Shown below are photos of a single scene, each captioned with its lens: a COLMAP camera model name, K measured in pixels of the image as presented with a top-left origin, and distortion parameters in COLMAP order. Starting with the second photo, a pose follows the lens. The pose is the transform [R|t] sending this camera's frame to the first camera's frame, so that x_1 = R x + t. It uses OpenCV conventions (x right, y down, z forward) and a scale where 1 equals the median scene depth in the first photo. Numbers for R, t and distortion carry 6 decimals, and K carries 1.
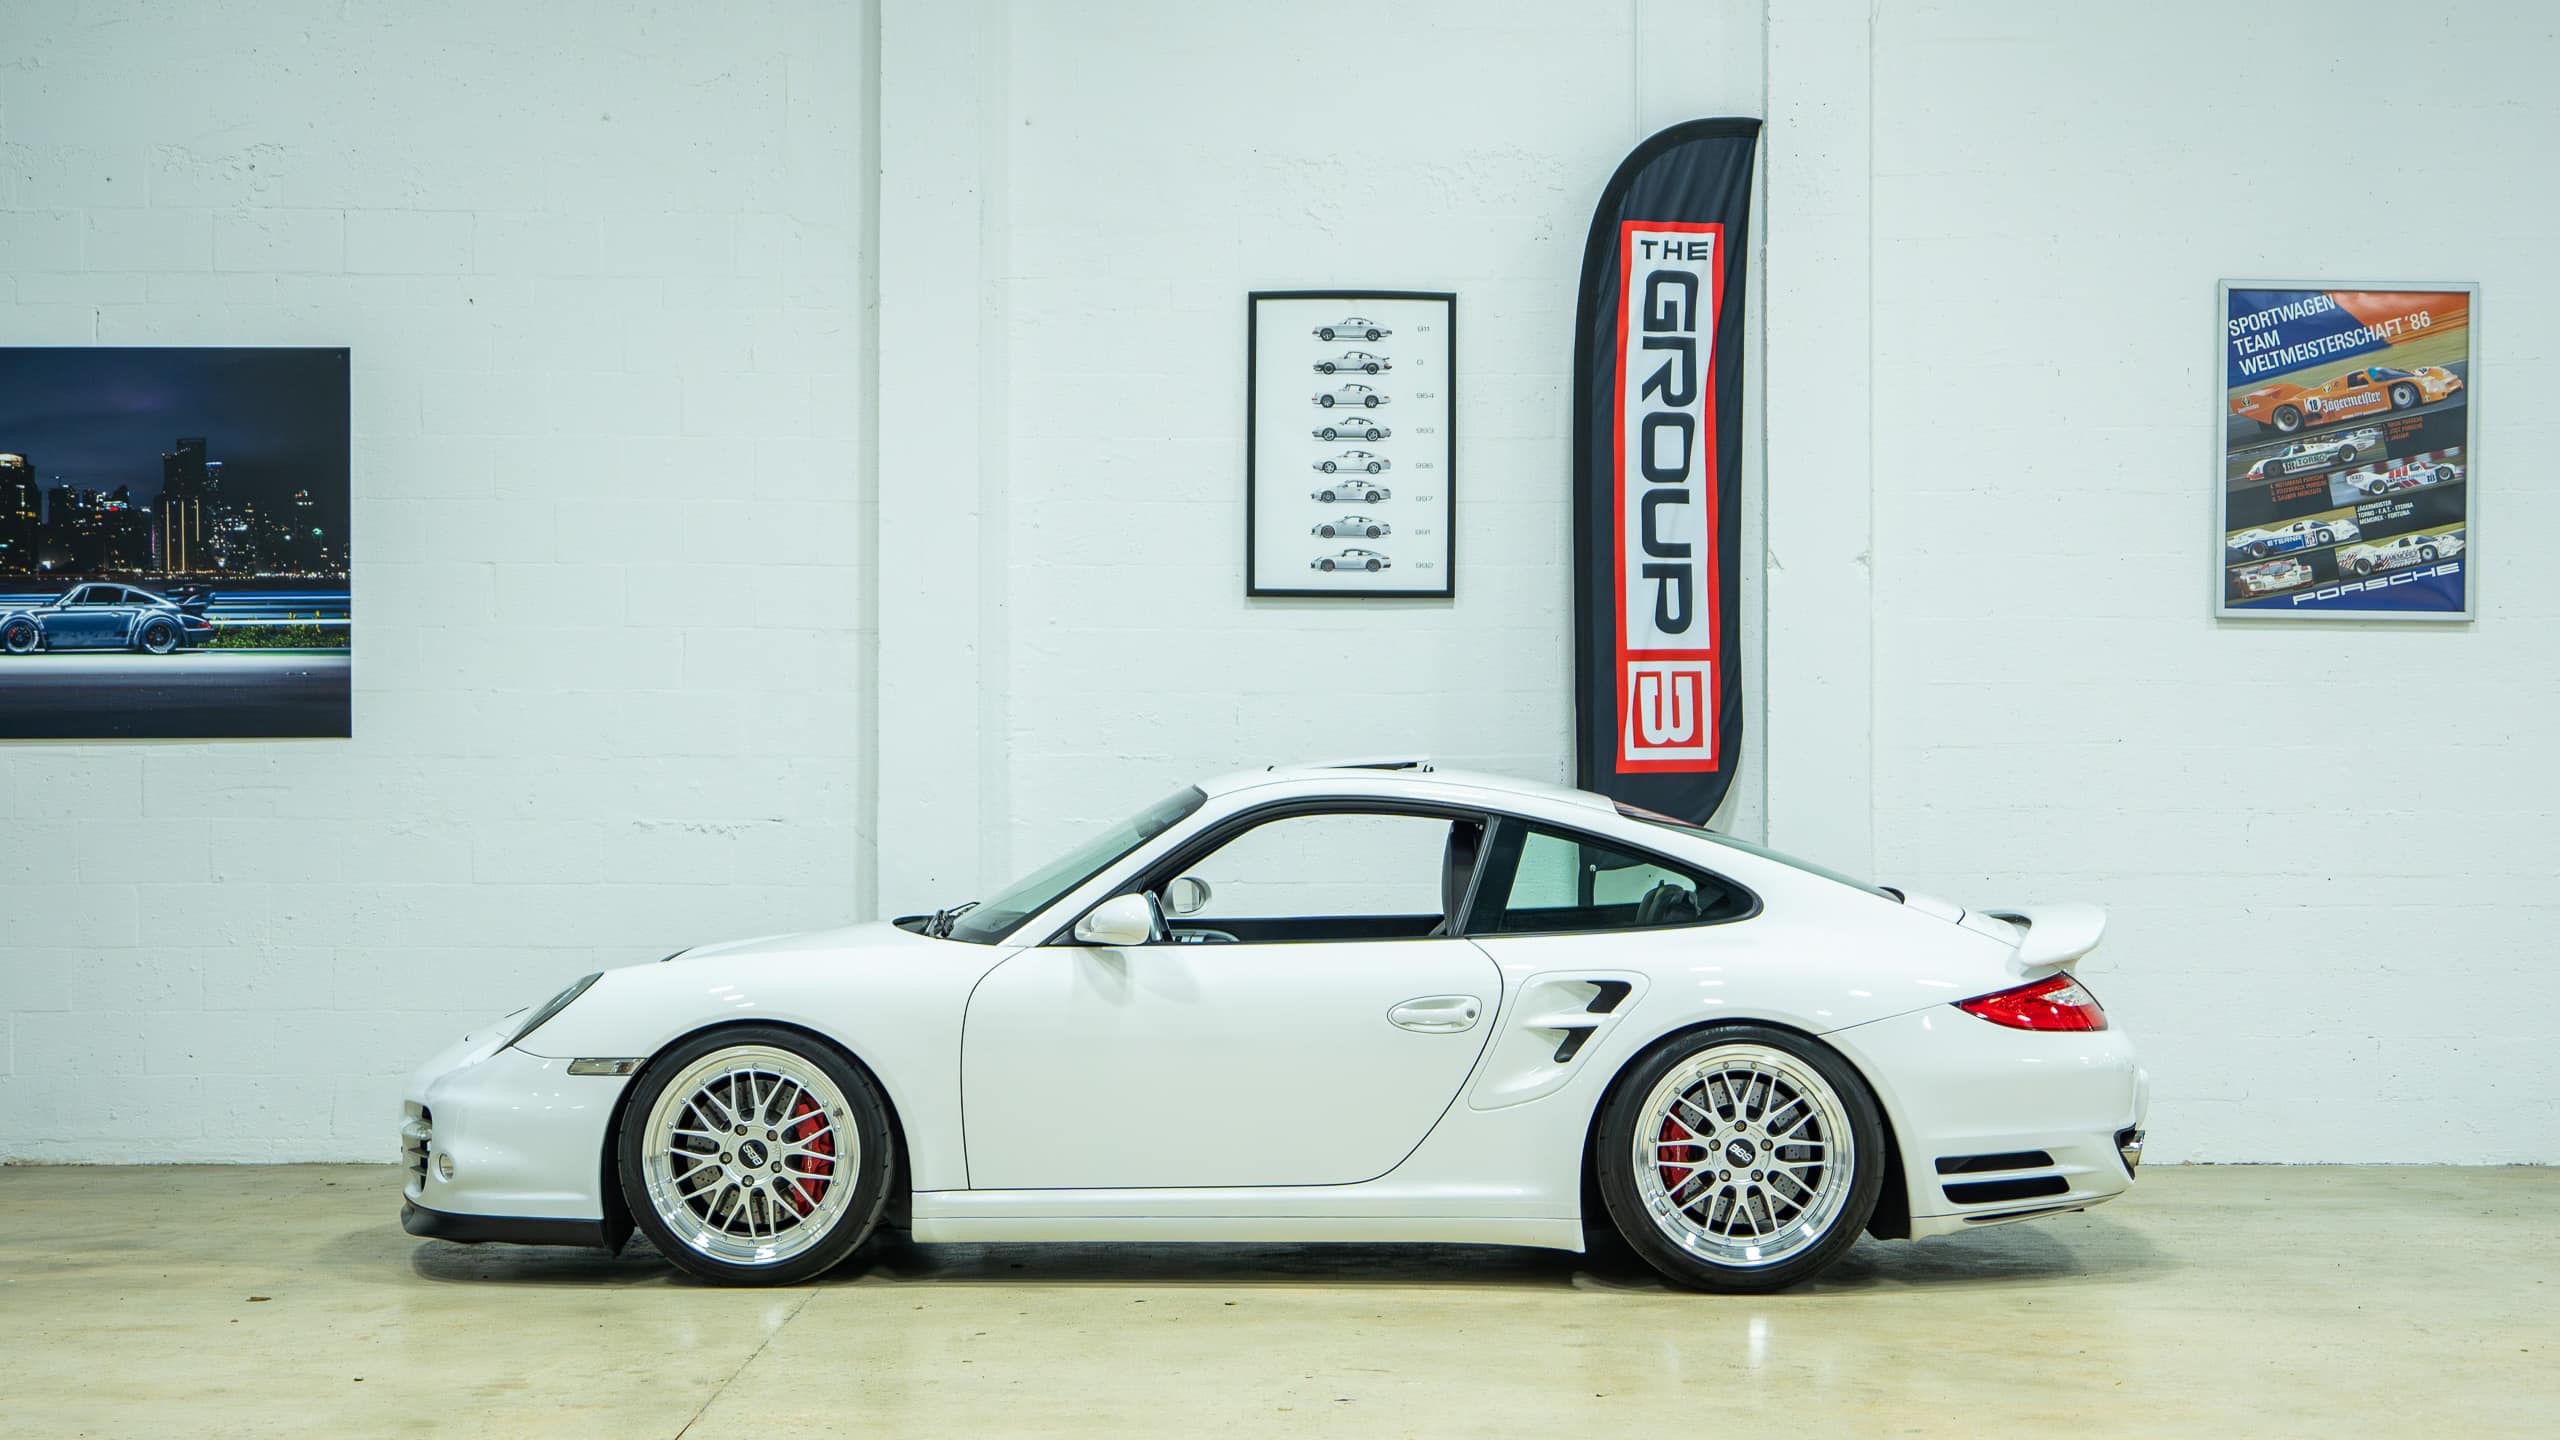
lens RADIAL K [[4047.5, 0, 1299.4], [0, 4047.5, 758.8], [0, 0, 1]] dist [0.028088, 0.122986]
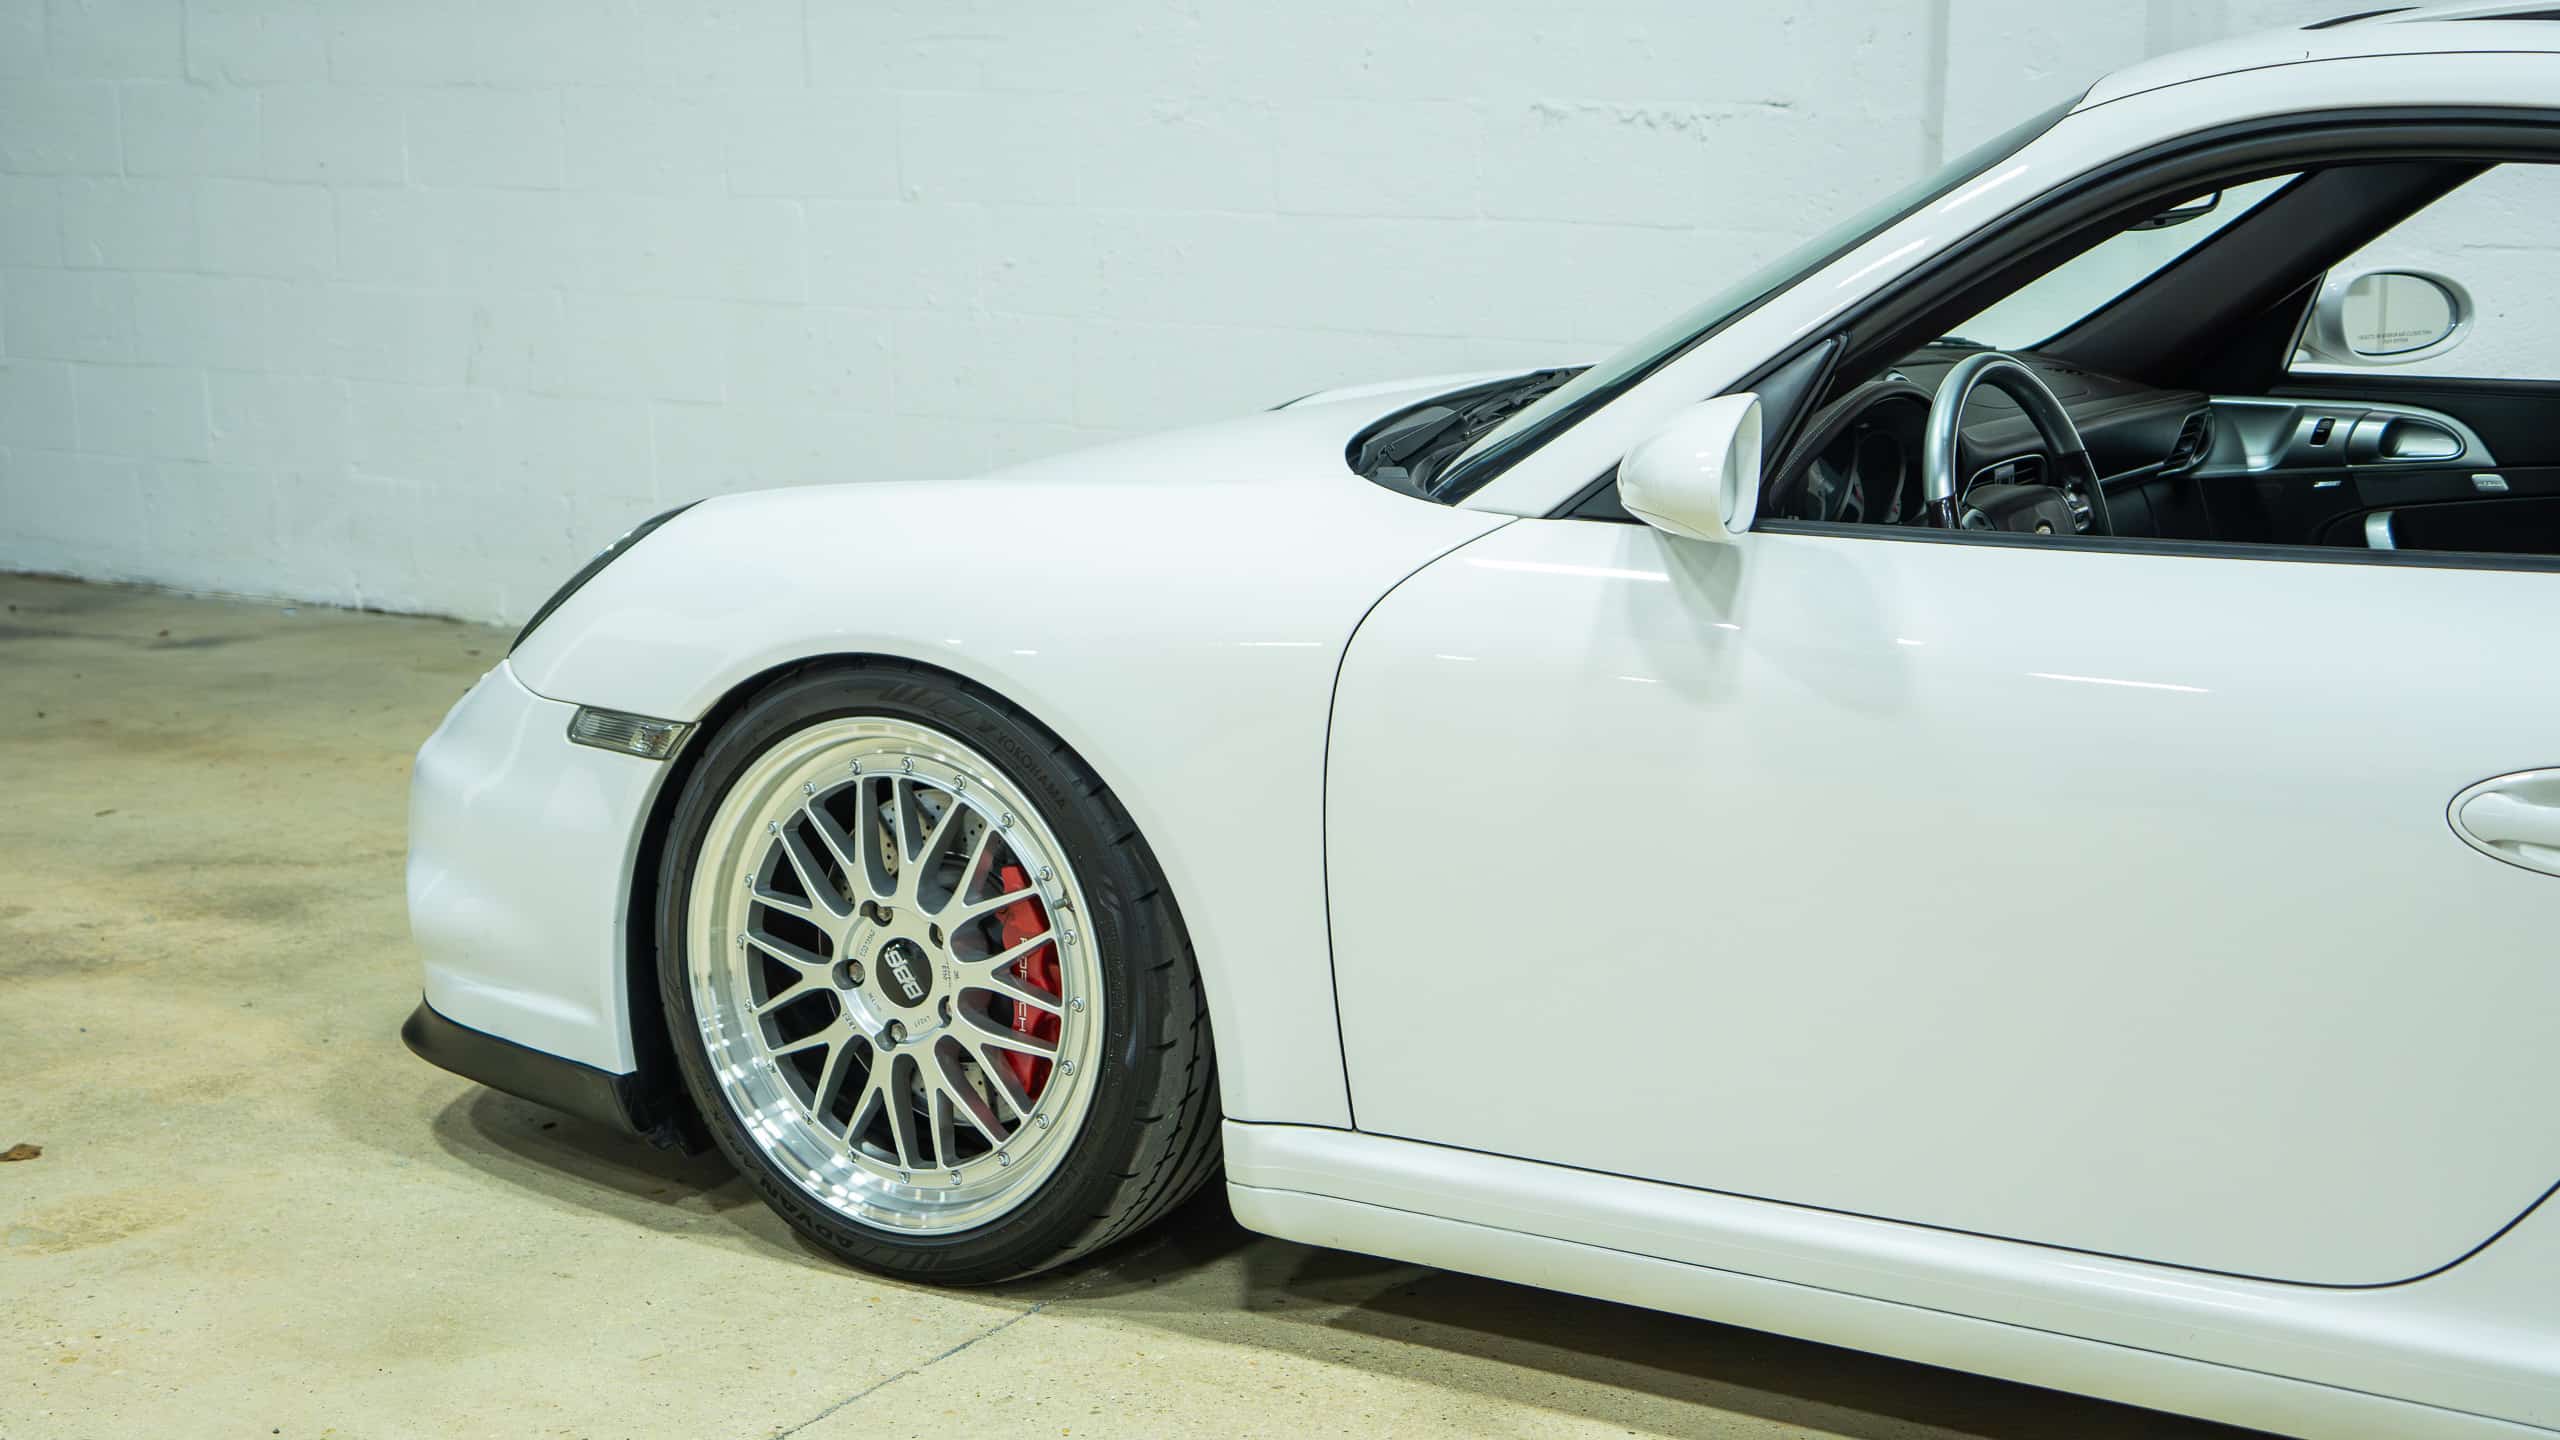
lens RADIAL K [[3881.7, 0, 1271.8], [0, 3881.7, 812.9], [0, 0, 1]] dist [0.029201, 0.098226]
pose [[0.854601, 0.104161, -0.508732, 0.077443], [0.007368, 0.977145, 0.212444, -0.002333], [0.519234, -0.185303, 0.834302, 0.540487]]
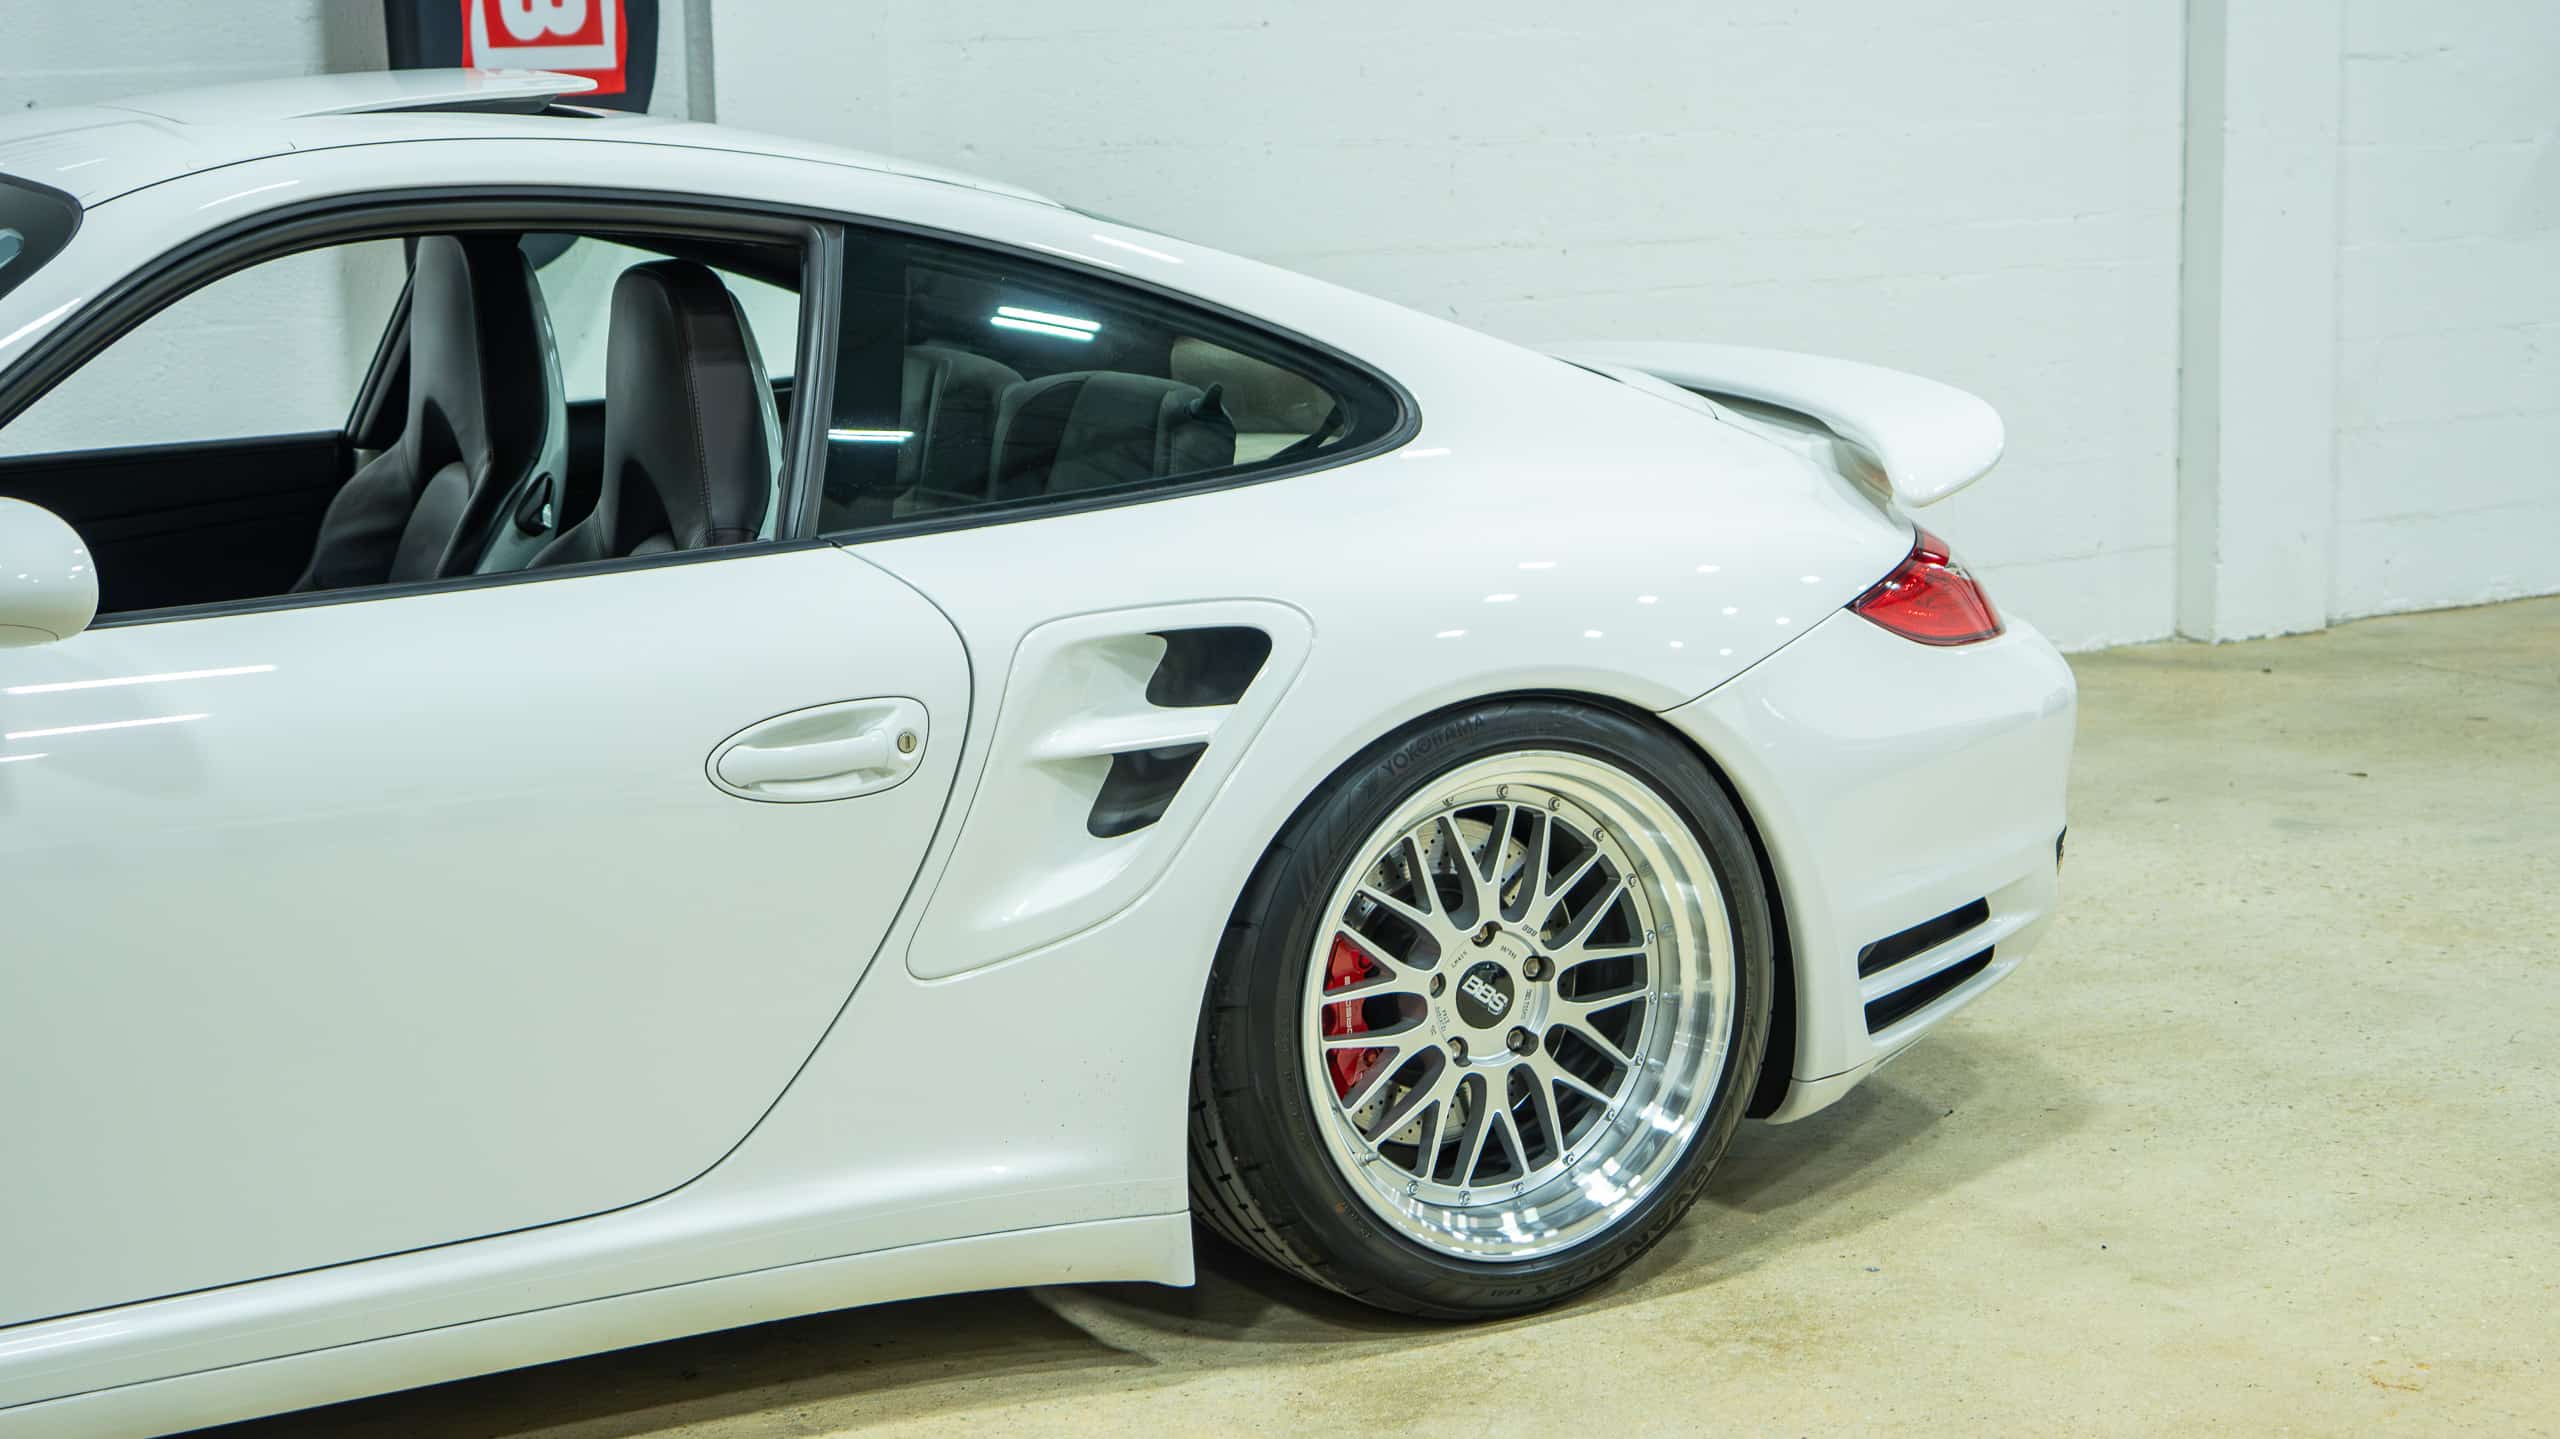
lens RADIAL K [[4025.2, 0, 1357.3], [0, 4025.2, 718.0], [0, 0, 1]] dist [0.034134, 0.045685]
pose [[0.841112, -0.103299, 0.530905, -0.099271], [0.015027, 0.985677, 0.167976, -0.003214], [-0.540652, -0.133309, 0.830617, 0.508647]]
